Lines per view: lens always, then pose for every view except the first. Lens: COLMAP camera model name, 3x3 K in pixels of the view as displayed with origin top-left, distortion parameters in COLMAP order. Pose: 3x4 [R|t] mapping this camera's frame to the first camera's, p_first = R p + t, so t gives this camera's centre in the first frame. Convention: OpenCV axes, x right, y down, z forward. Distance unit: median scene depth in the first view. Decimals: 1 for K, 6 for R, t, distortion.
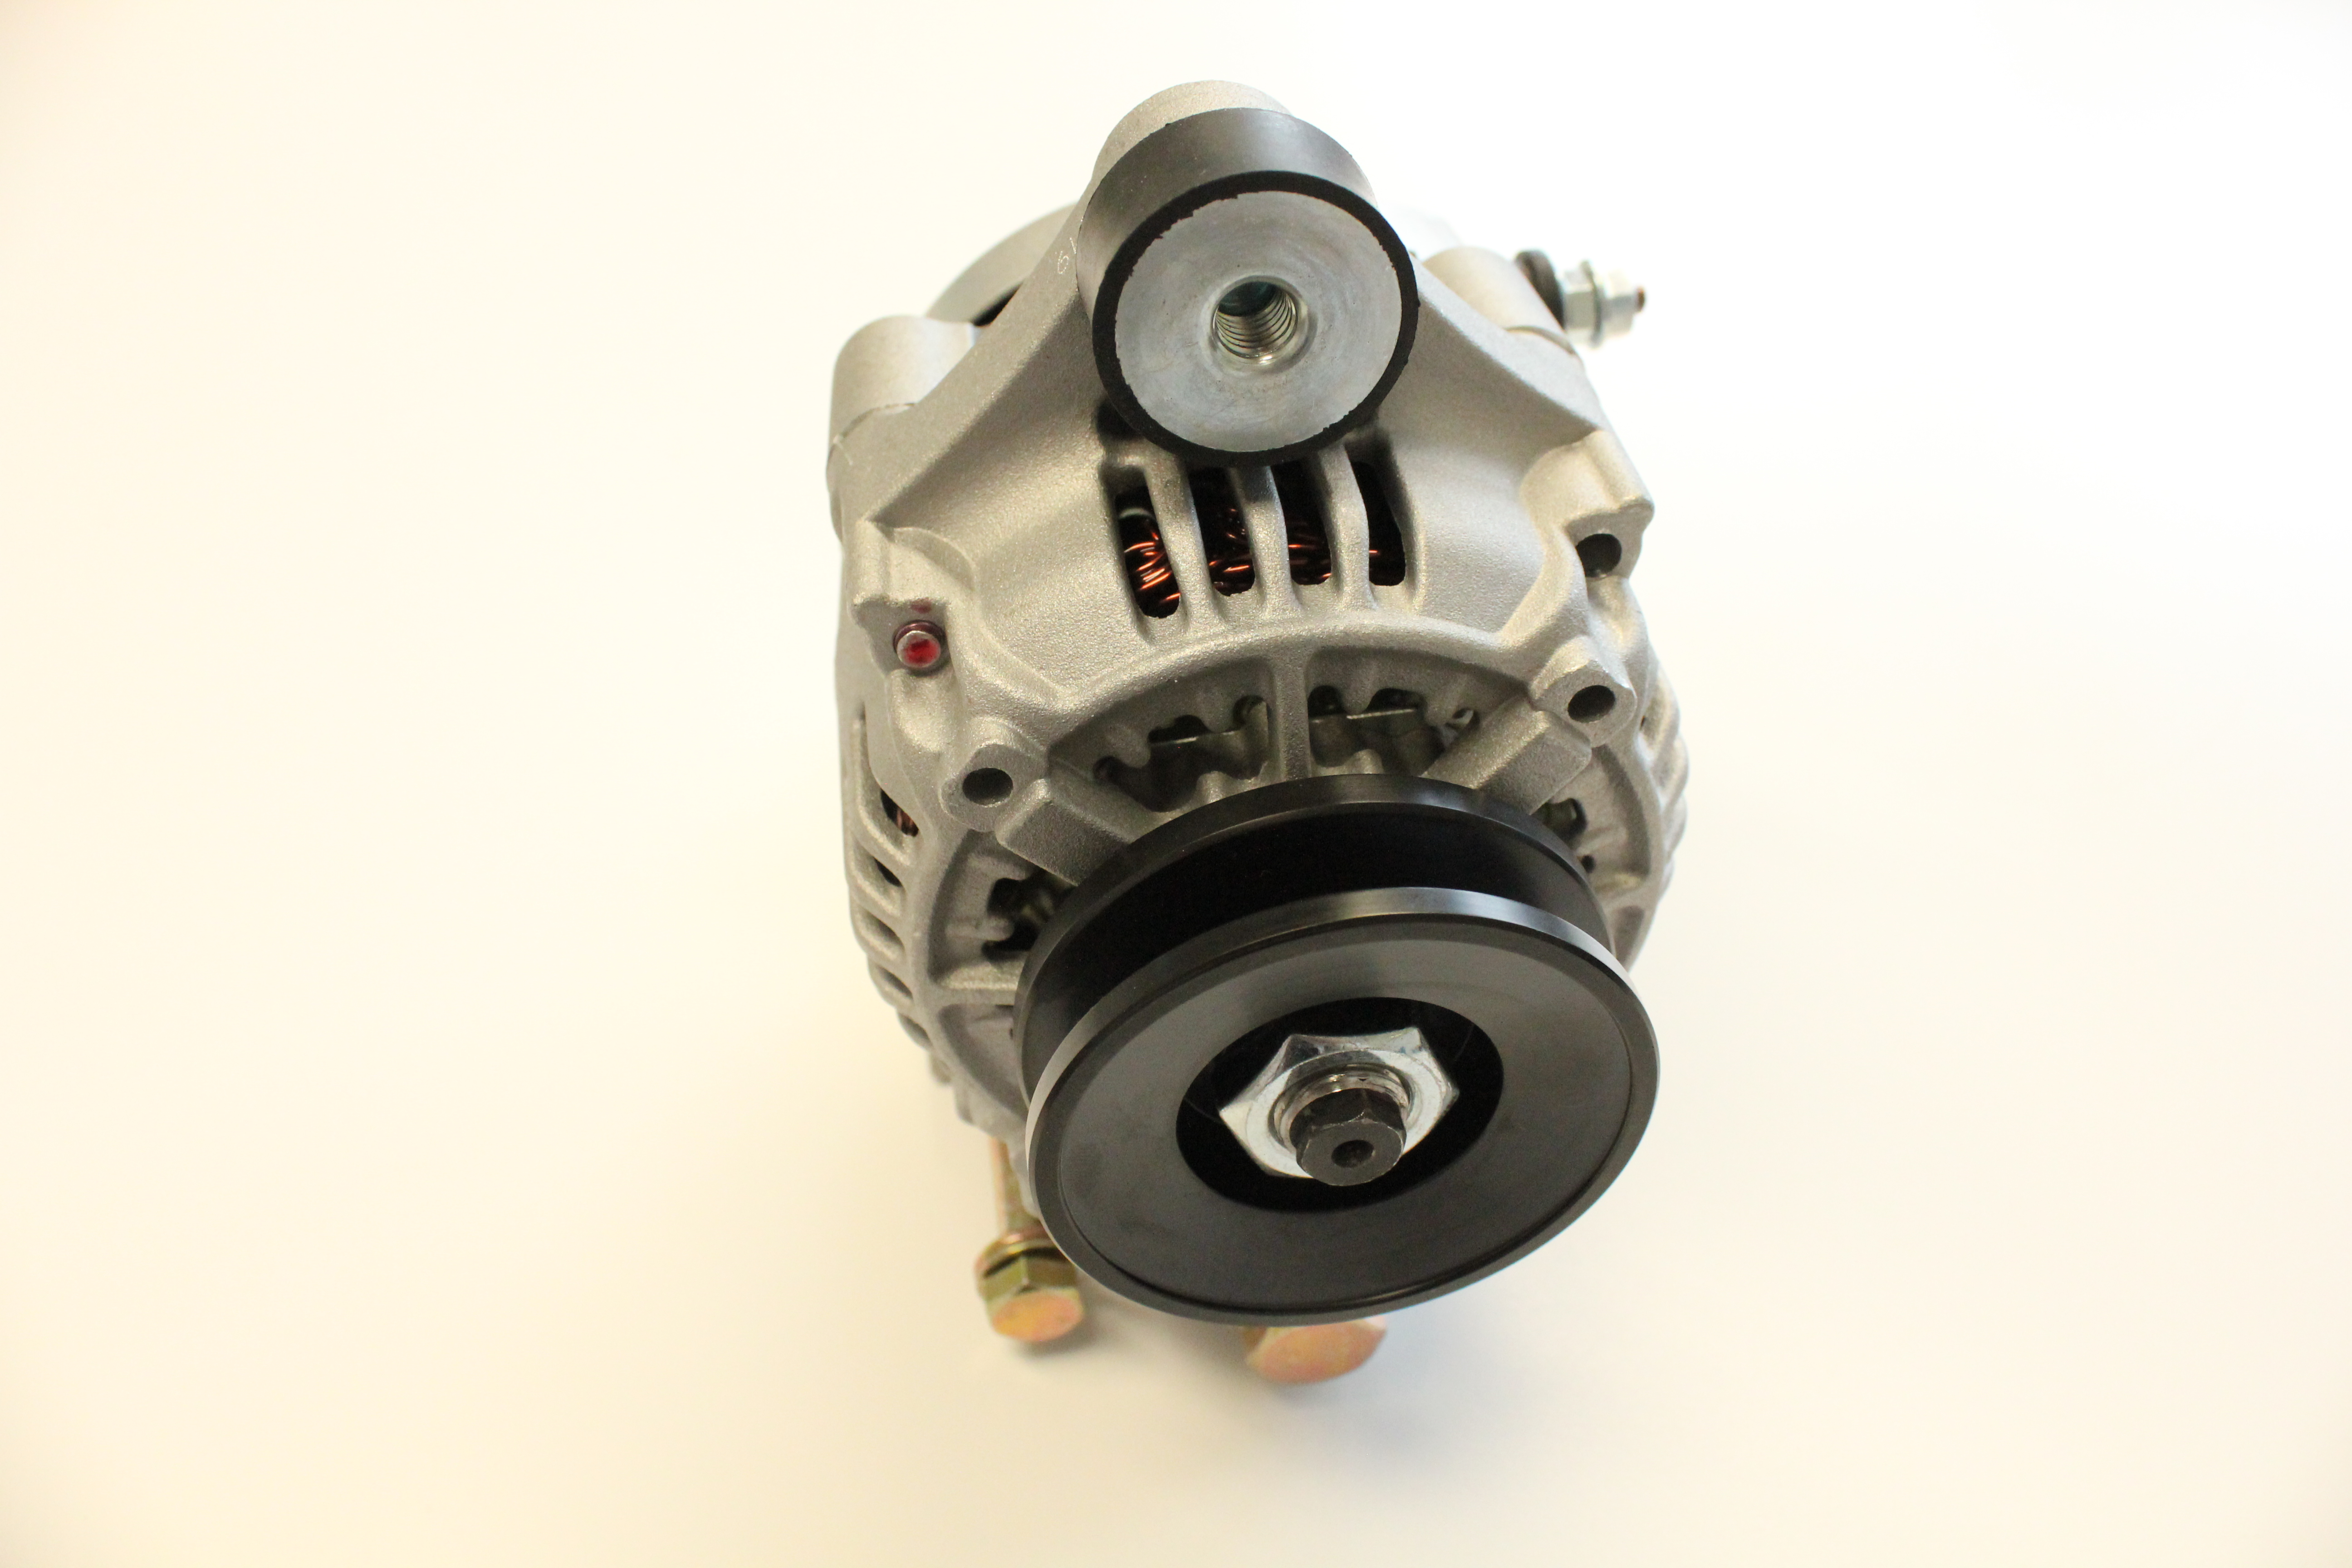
lens RADIAL K [[1824.4, 0, 1176.0], [0, 1824.4, 784.0], [0, 0, 1]] dist [-0.156946, 0.002396]
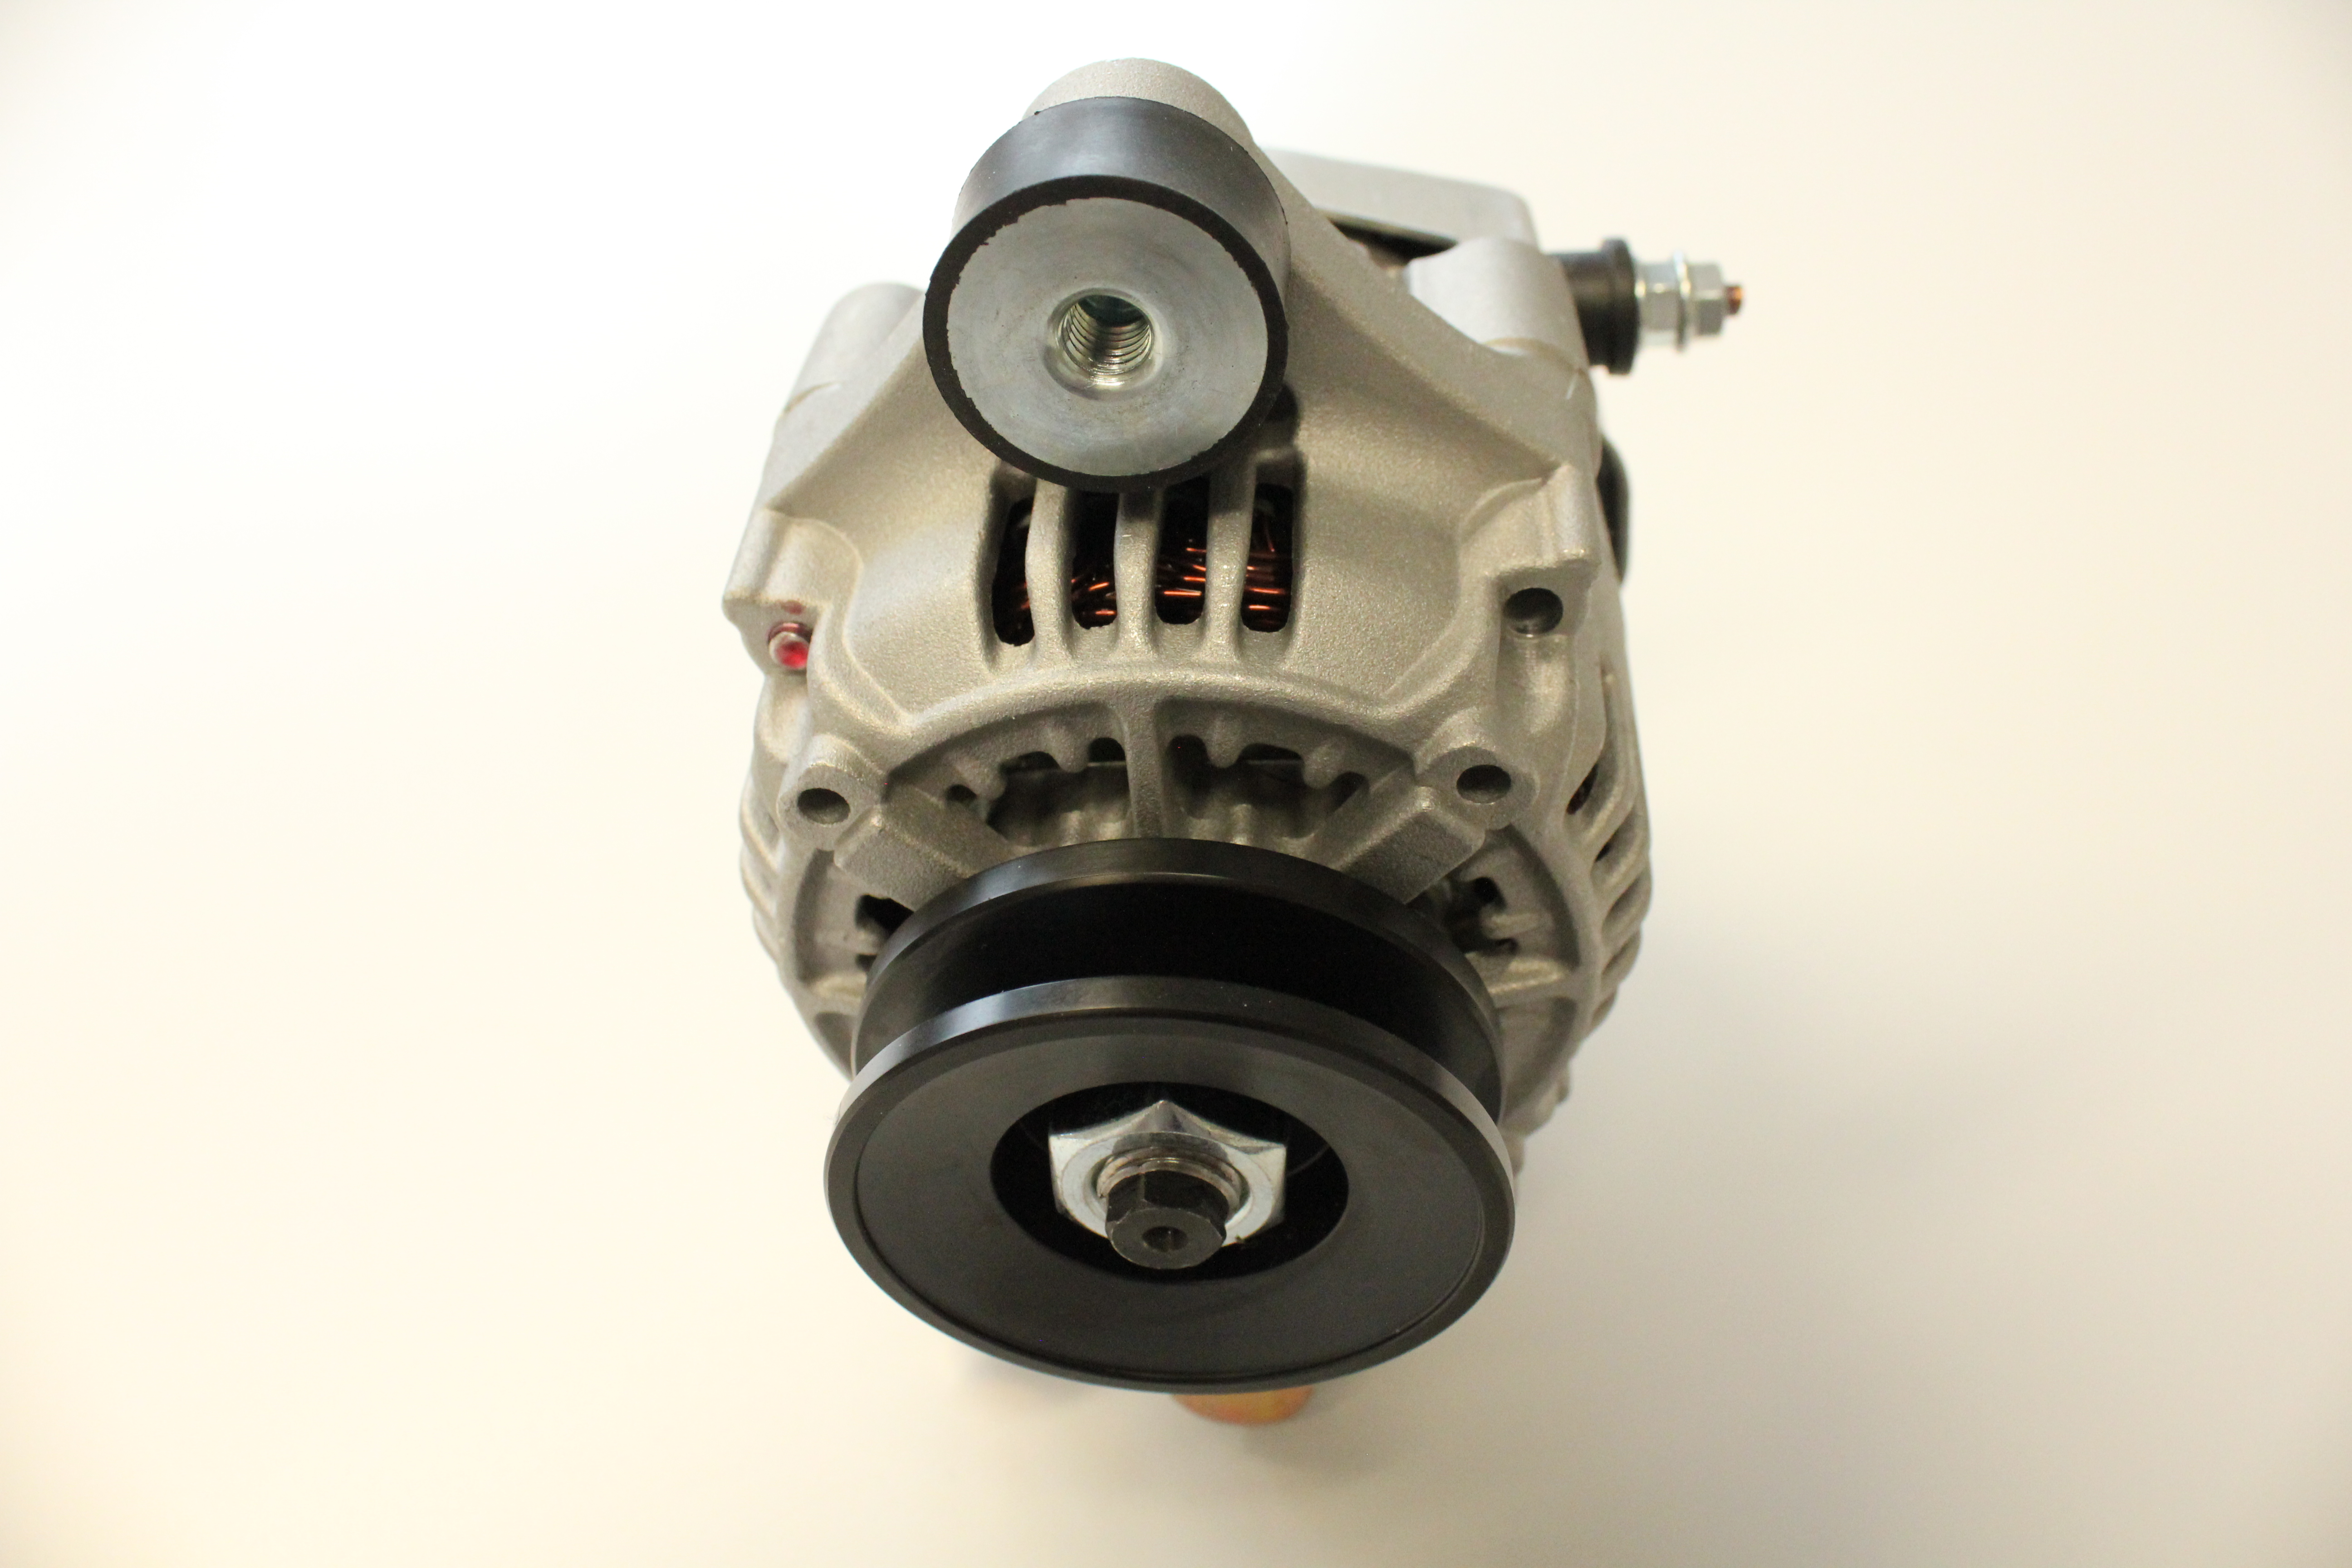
lens RADIAL K [[1824.4, 0, 1176.0], [0, 1824.4, 784.0], [0, 0, 1]] dist [-0.156946, 0.002396]
pose [[0.980177, 0.105356, -0.167790, 0.235648], [-0.096753, 0.993578, 0.058671, -0.083591], [0.172894, -0.041273, 0.984075, 0.097406]]
